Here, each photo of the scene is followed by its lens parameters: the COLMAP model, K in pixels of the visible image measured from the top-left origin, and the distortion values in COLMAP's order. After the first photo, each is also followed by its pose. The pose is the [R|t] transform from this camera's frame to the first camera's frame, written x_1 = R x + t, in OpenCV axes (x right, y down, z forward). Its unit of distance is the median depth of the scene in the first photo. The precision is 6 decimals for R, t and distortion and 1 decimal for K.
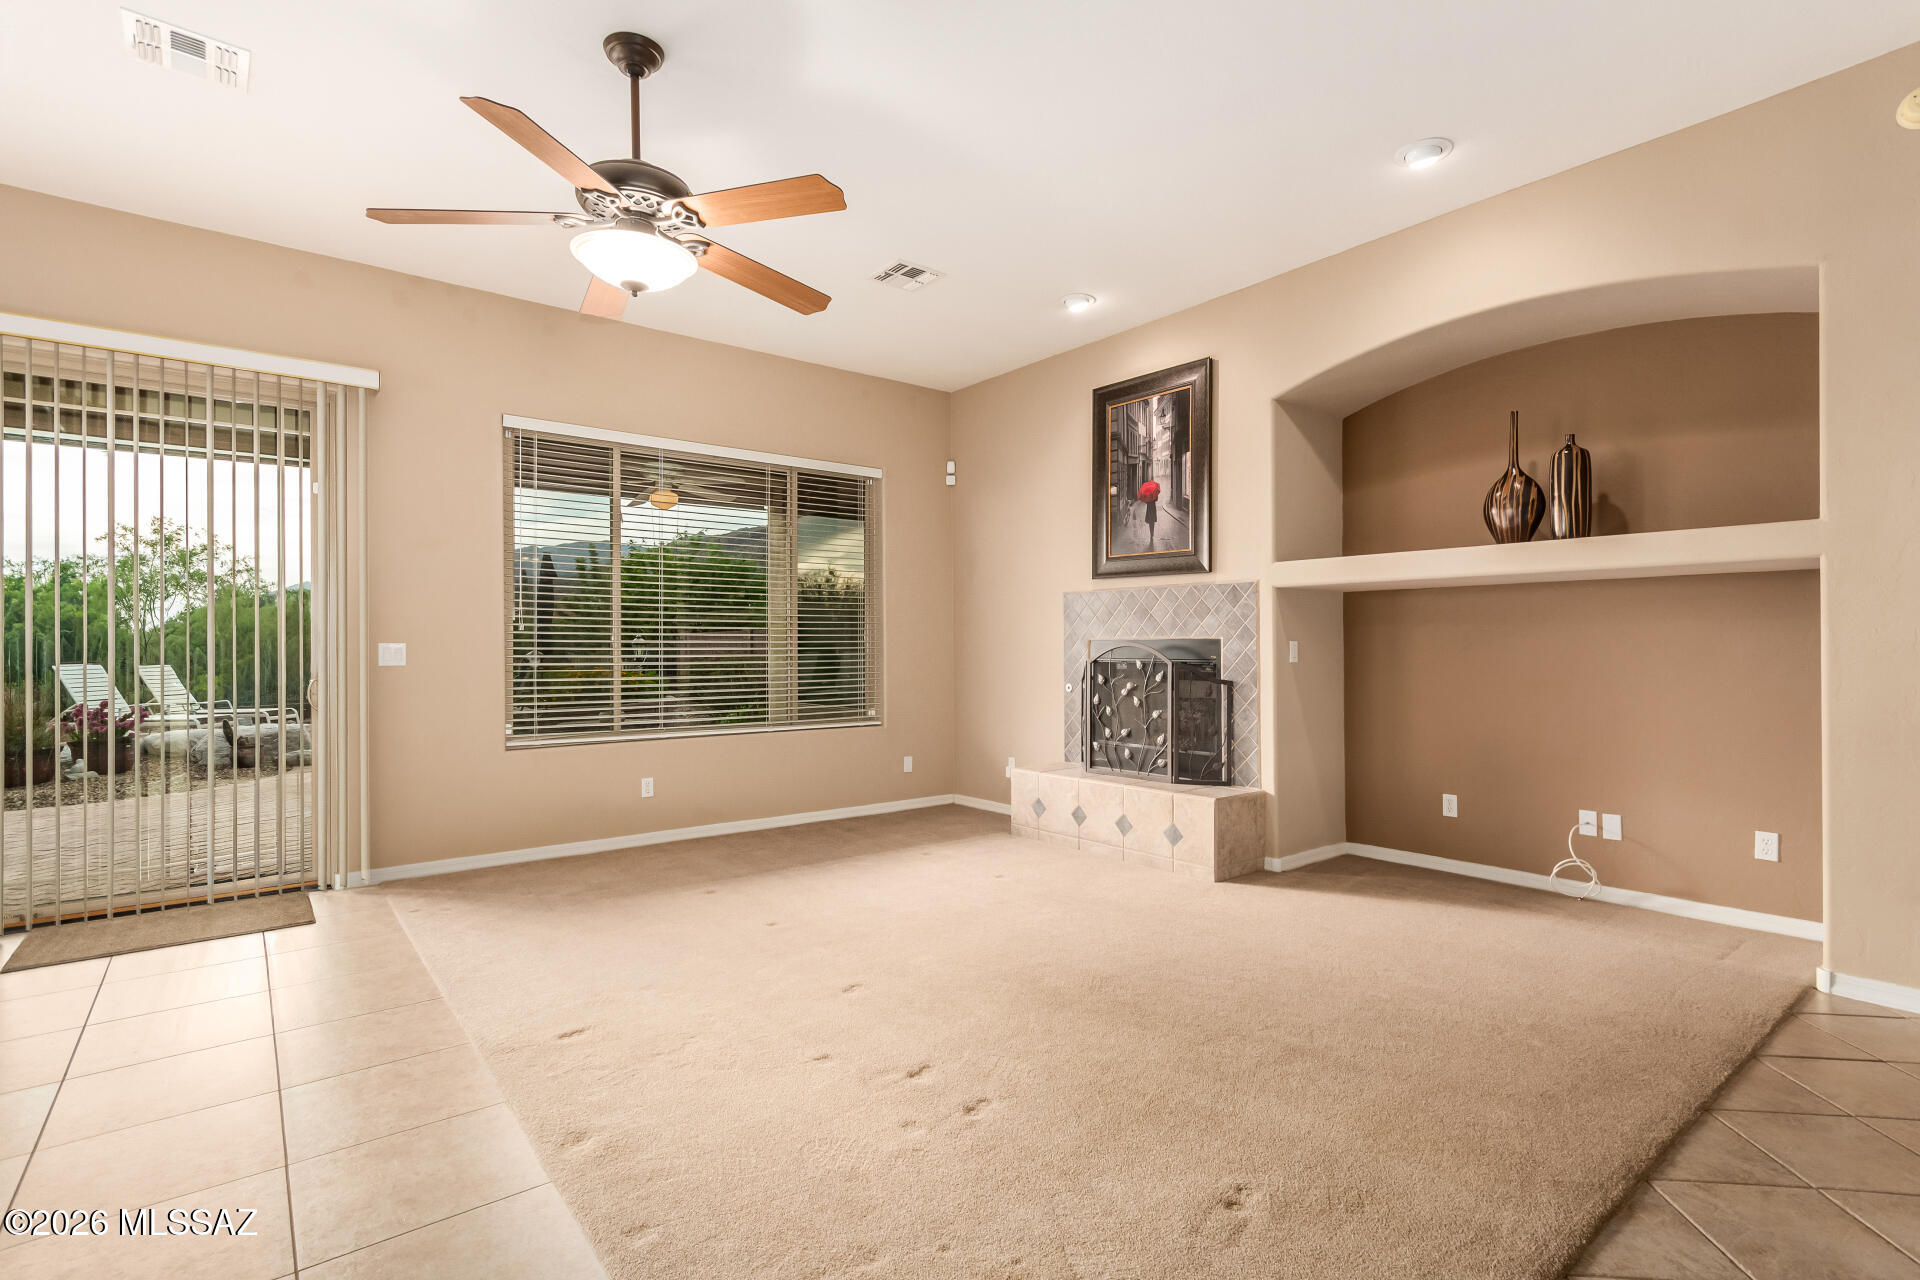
lens RADIAL K [[901.9, 0, 968.2], [0, 901.9, 639.4], [0, 0, 1]] dist [0.000410, 0.000442]
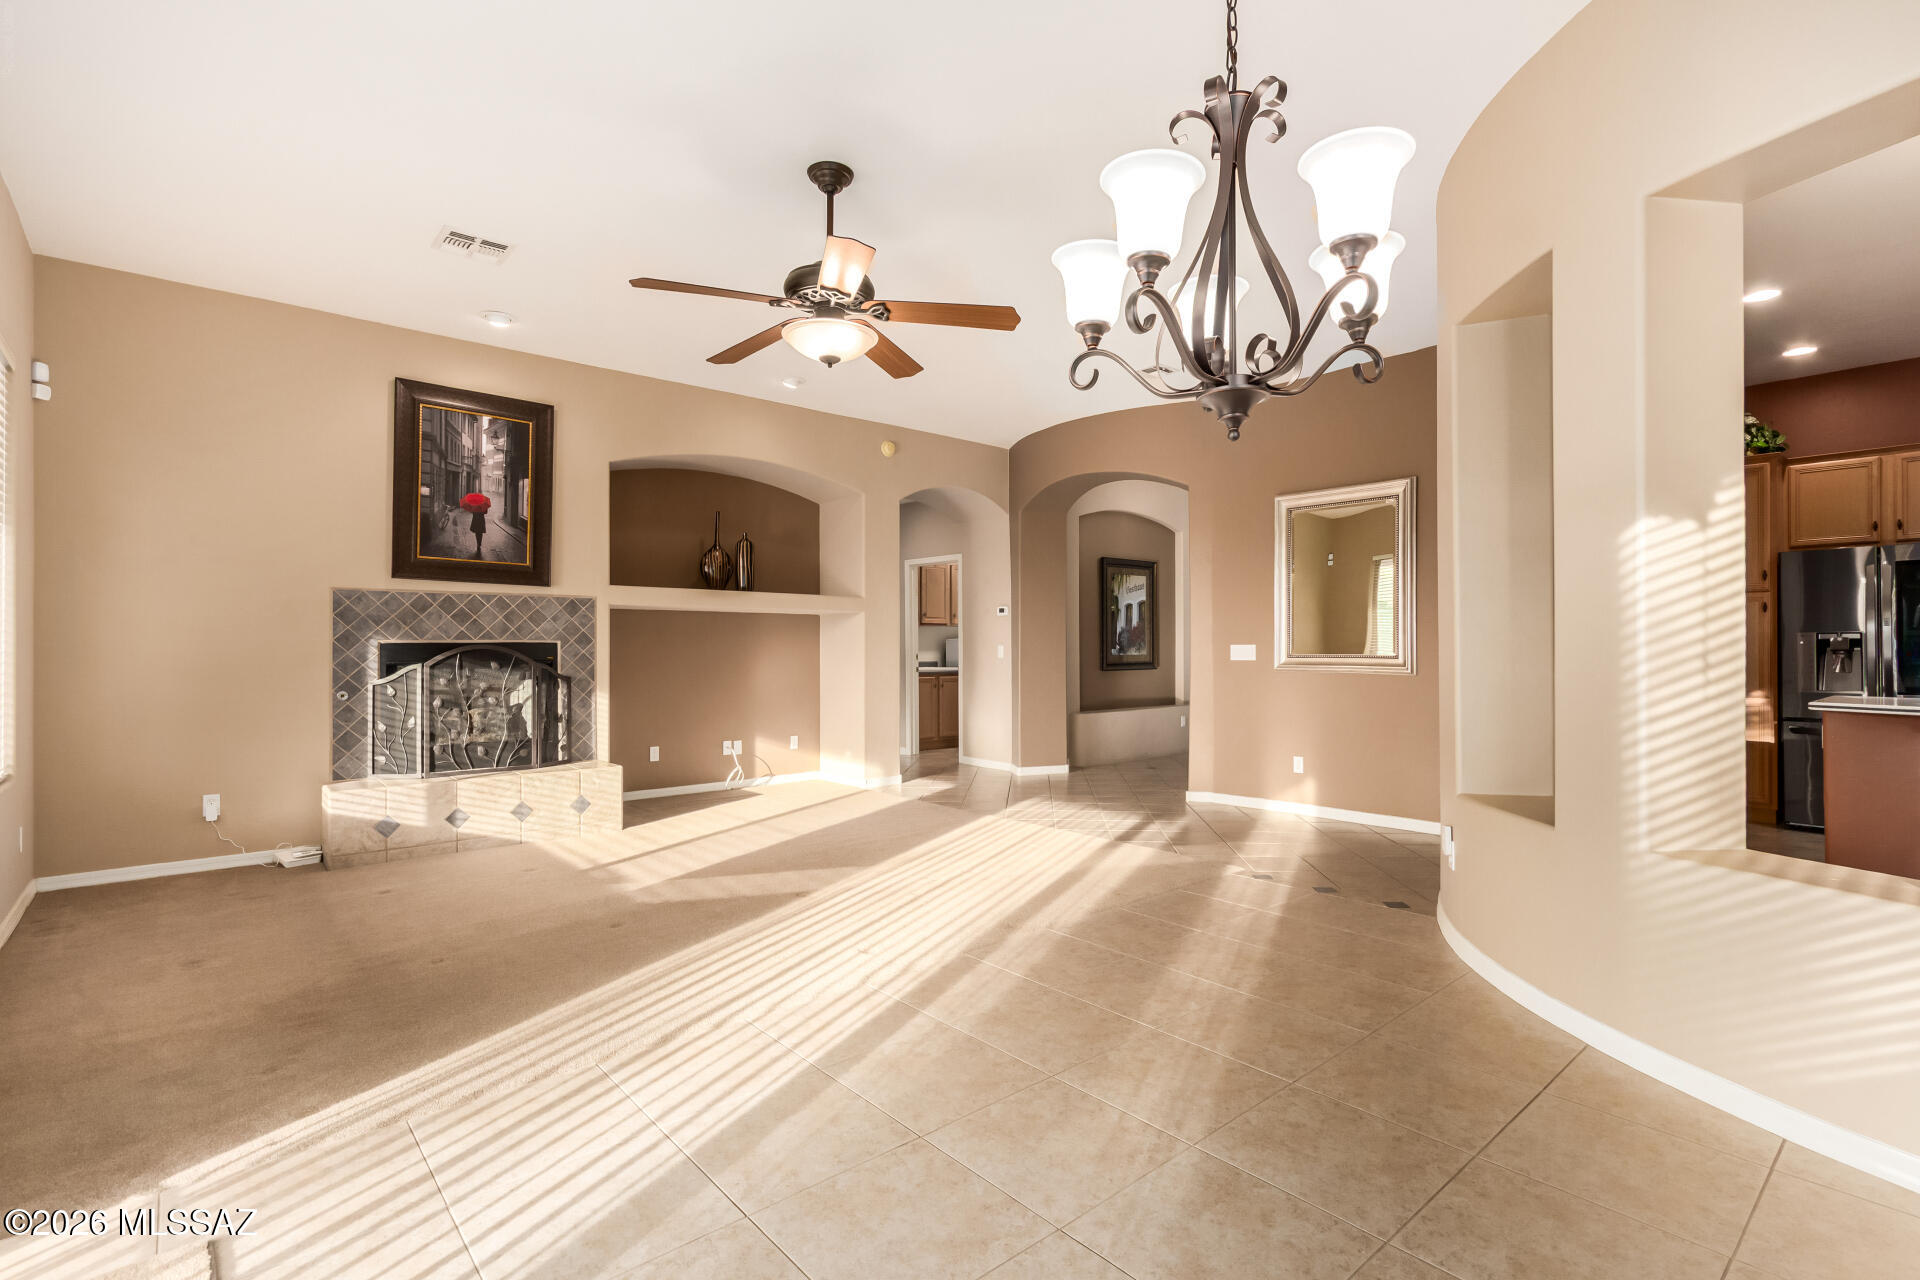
lens RADIAL K [[901.9, 0, 968.2], [0, 901.9, 639.4], [0, 0, 1]] dist [0.000410, 0.000442]
pose [[-0.034224, 0.012980, 0.999330, -0.893805], [-0.004883, 0.999902, -0.013155, 0.007605], [-0.999402, -0.005330, -0.034157, 0.467864]]
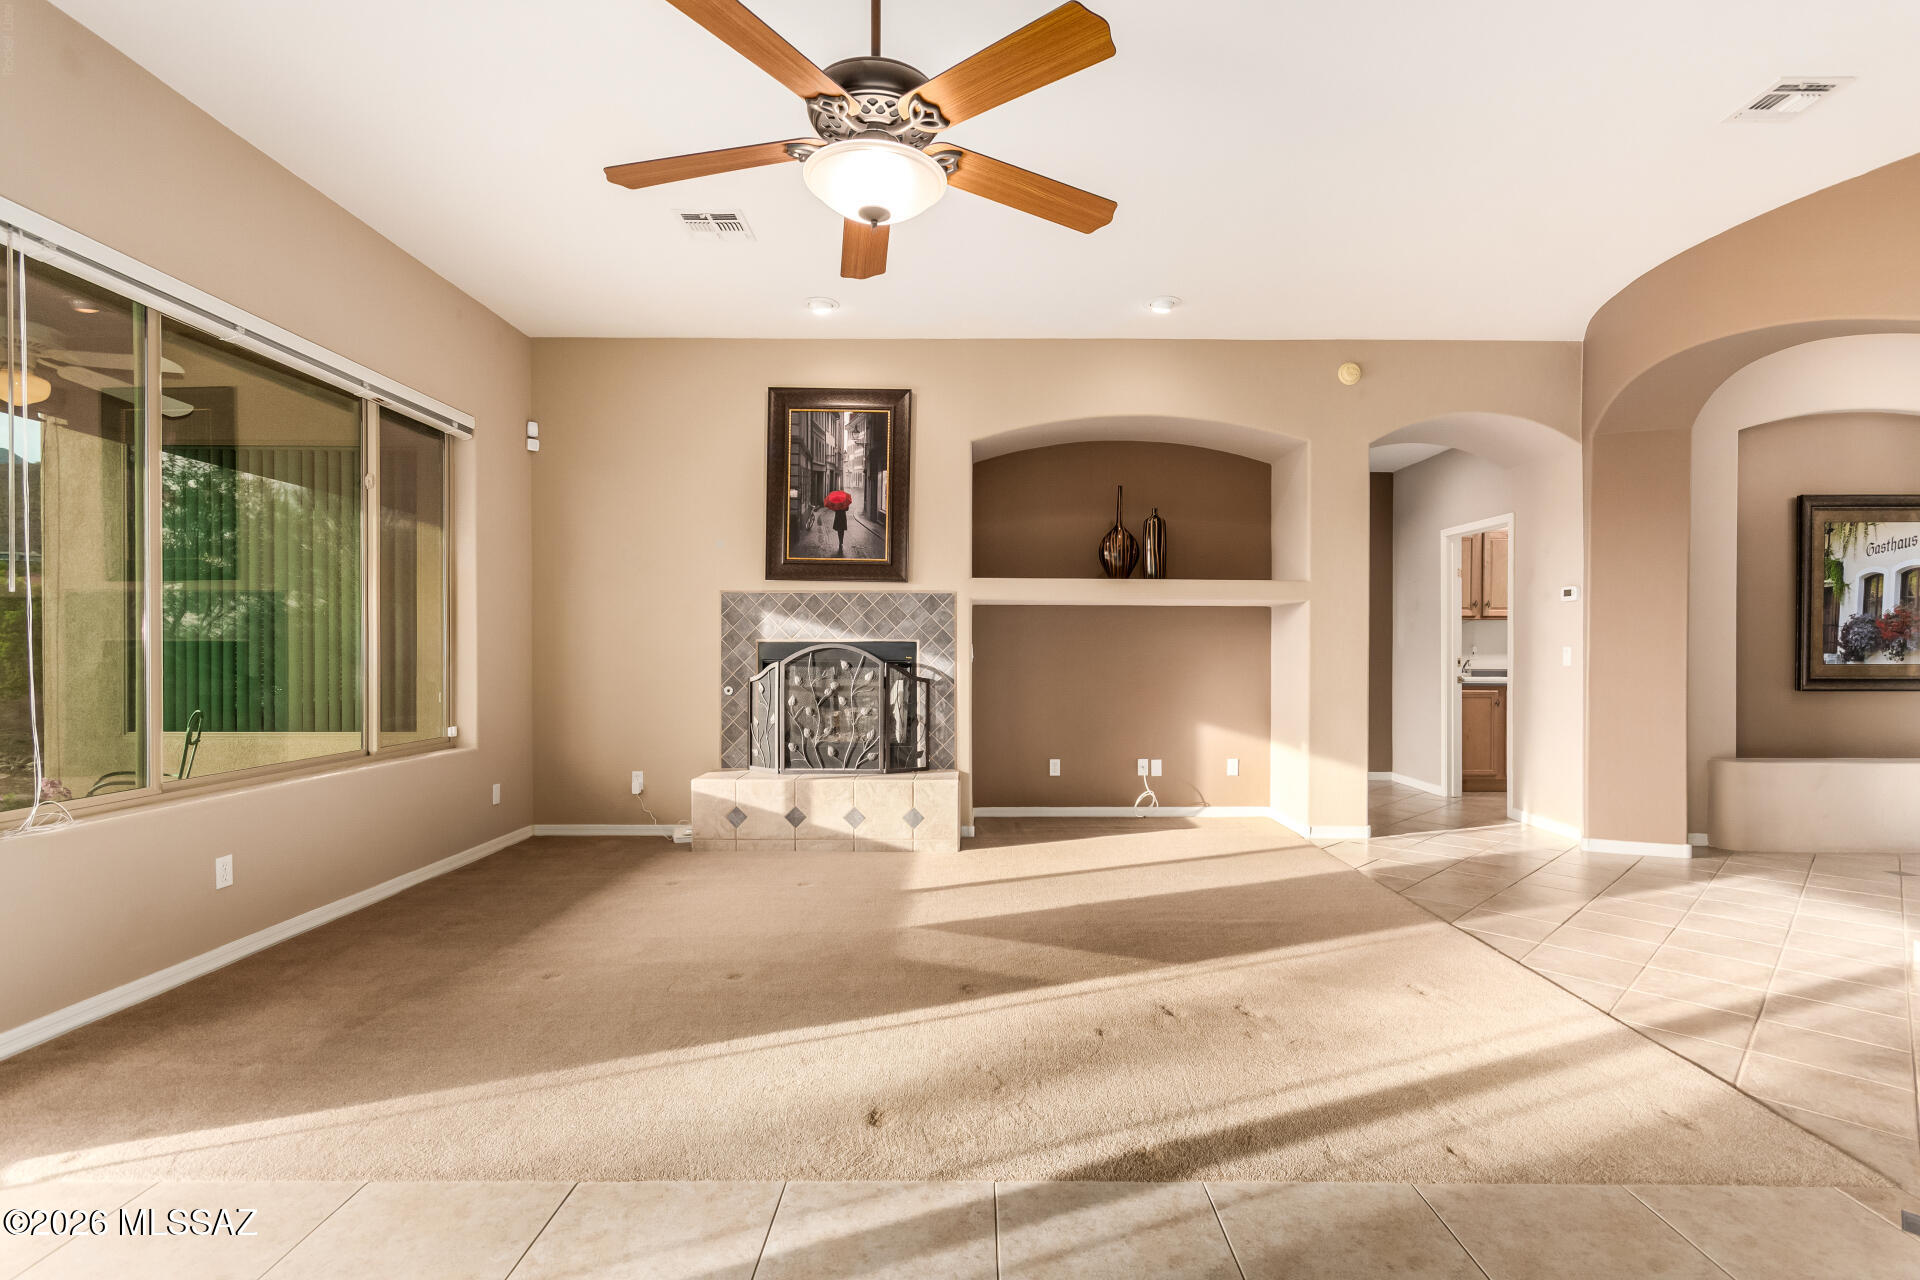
lens RADIAL K [[912.3, 0, 962.7], [0, 912.3, 647.9], [0, 0, 1]] dist [-0.001564, 0.000508]
pose [[0.633374, 0.004674, 0.773832, -0.540195], [-0.010884, 0.999937, 0.002869, 0.003048], [-0.773770, -0.010239, 0.633384, 0.218072]]
